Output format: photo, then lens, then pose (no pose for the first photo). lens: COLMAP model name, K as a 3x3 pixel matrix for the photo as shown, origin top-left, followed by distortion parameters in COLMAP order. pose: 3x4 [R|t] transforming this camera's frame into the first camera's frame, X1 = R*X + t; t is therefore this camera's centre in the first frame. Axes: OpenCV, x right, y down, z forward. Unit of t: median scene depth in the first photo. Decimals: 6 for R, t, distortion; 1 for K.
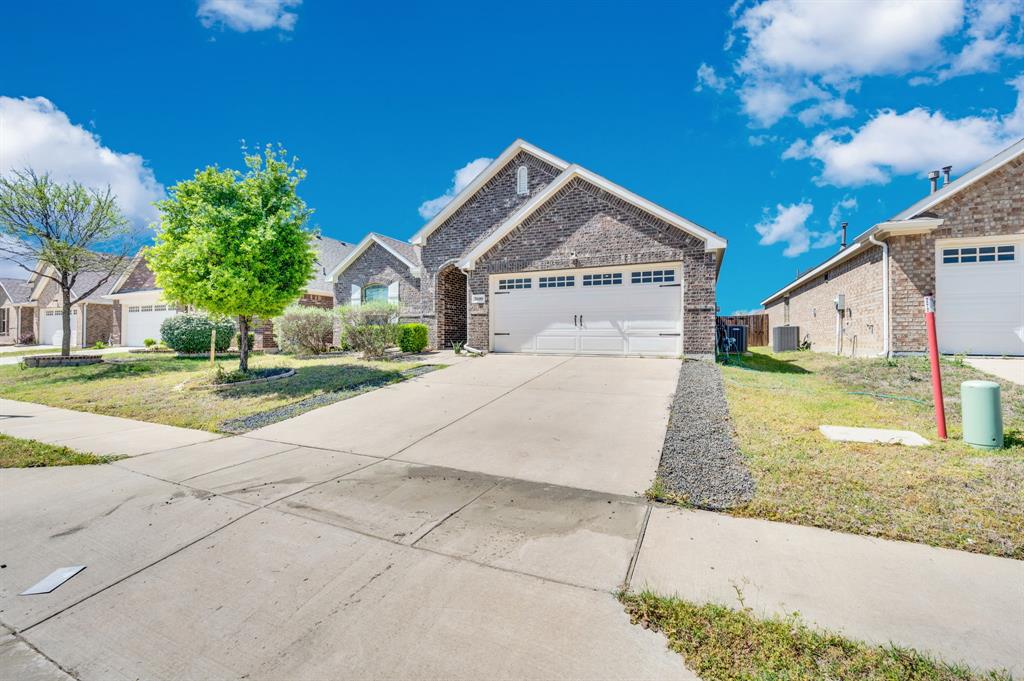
lens RADIAL K [[385.6, 0, 533.9], [0, 385.6, 338.1], [0, 0, 1]] dist [-0.000385, 0.000032]
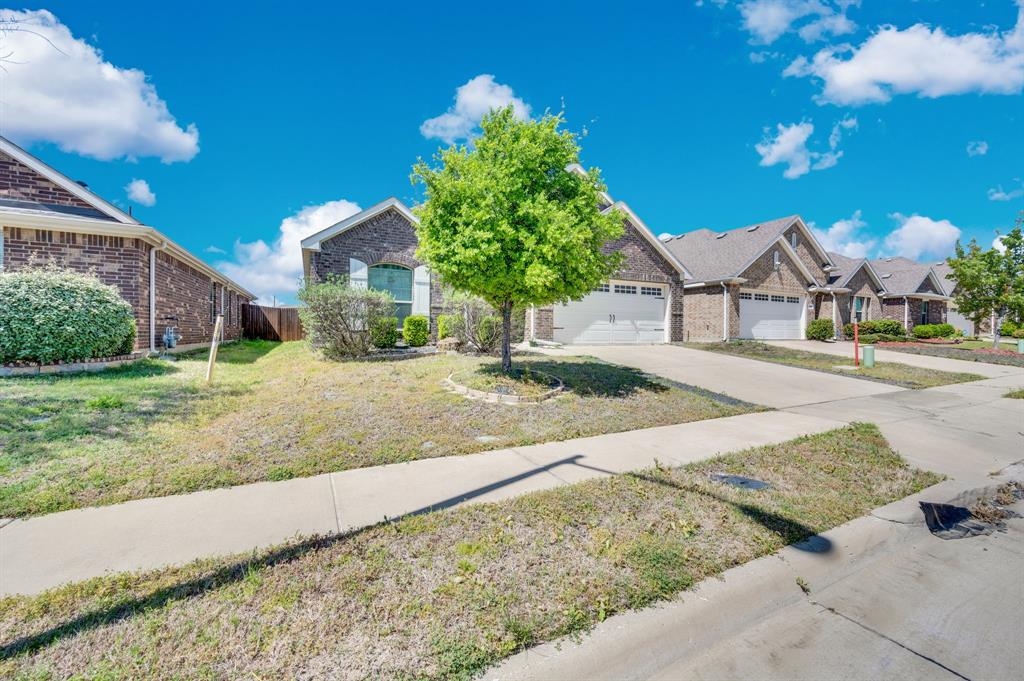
lens RADIAL K [[383.0, 0, 507.4], [0, 383.0, 336.4], [0, 0, 1]] dist [-0.000159, -0.000031]
pose [[0.665096, -0.008368, 0.746711, -1.123853], [-0.002241, 0.999910, 0.013201, -0.001089], [-0.746754, -0.010454, 0.665018, 0.401791]]
